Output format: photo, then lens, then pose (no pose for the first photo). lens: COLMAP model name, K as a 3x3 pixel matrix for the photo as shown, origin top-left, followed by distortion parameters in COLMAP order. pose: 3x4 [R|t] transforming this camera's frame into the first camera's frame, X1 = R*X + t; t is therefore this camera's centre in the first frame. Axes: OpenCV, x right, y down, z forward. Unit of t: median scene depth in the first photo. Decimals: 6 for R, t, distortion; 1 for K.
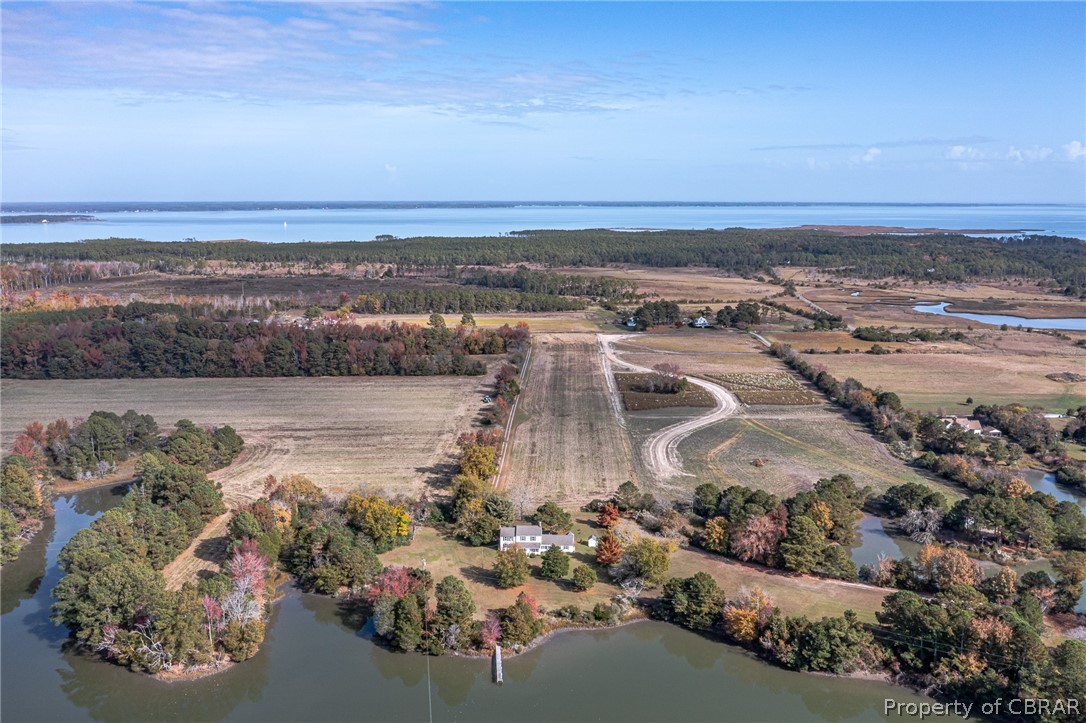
lens RADIAL K [[867.3, 0, 543.0], [0, 867.3, 361.5], [0, 0, 1]] dist [-0.014633, 0.006026]
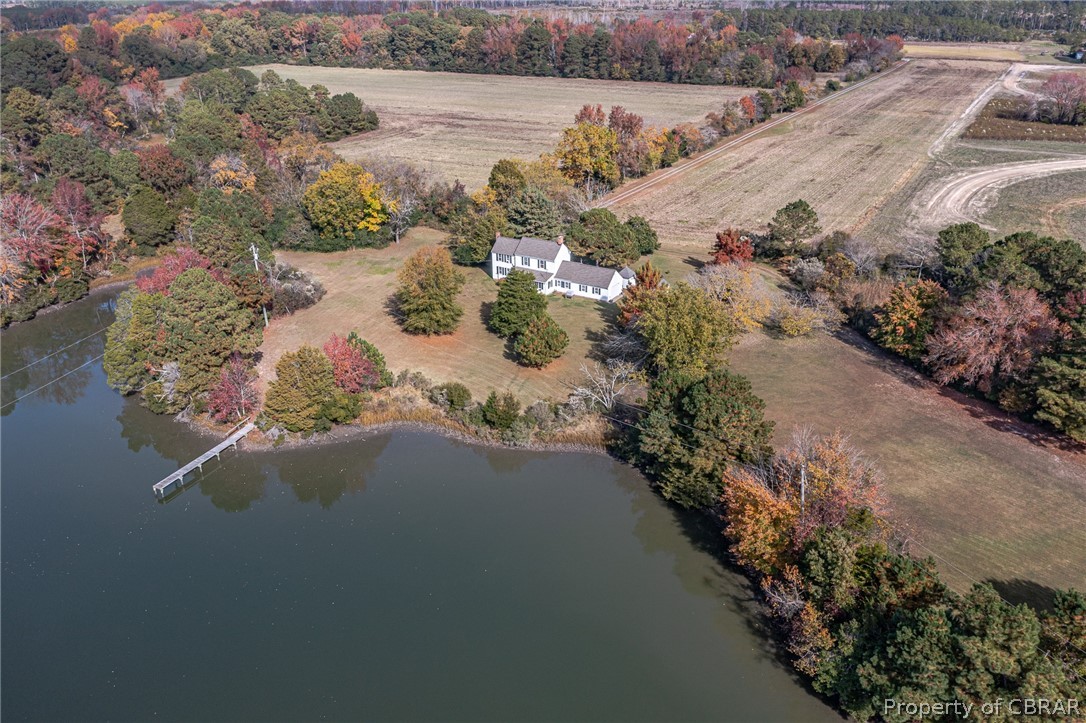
lens RADIAL K [[867.3, 0, 543.0], [0, 867.3, 361.5], [0, 0, 1]] dist [-0.014633, 0.006026]
pose [[0.870205, 0.197916, -0.451190, 0.235633], [-0.083300, 0.961687, 0.261187, 0.119467], [0.485597, -0.189702, 0.853351, 0.520917]]
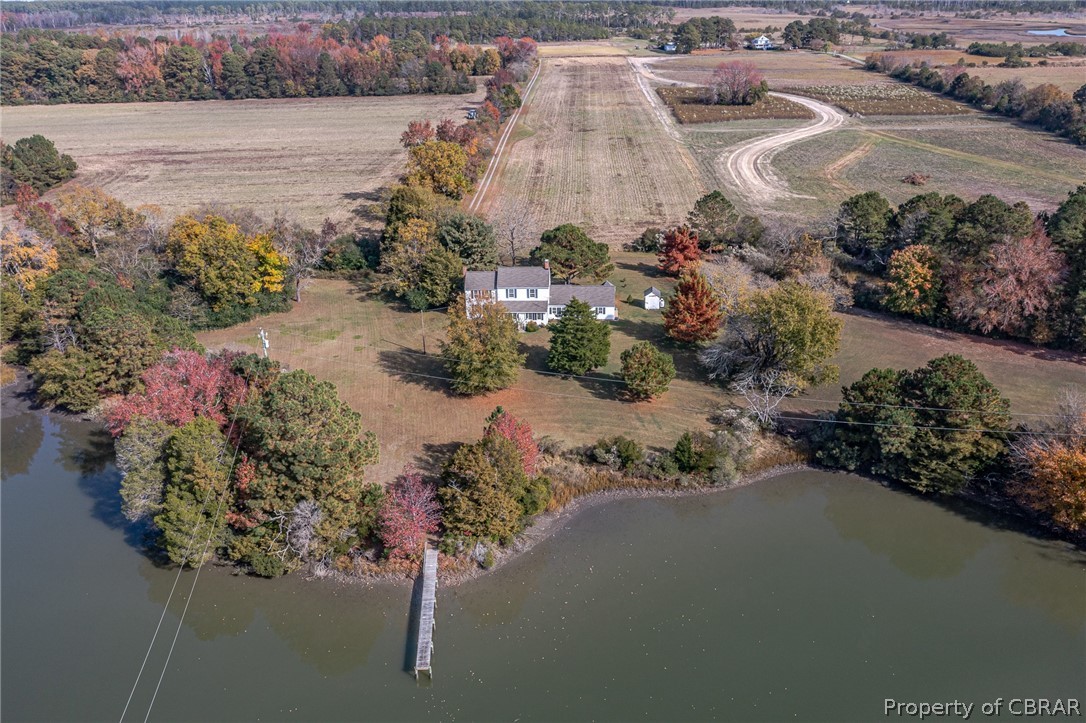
lens RADIAL K [[867.3, 0, 543.0], [0, 867.3, 361.5], [0, 0, 1]] dist [-0.014633, 0.006026]
pose [[0.999735, -0.010735, -0.020354, 0.003919], [0.015207, 0.972055, 0.234259, 0.124591], [0.017270, -0.234507, 0.971961, 0.506017]]
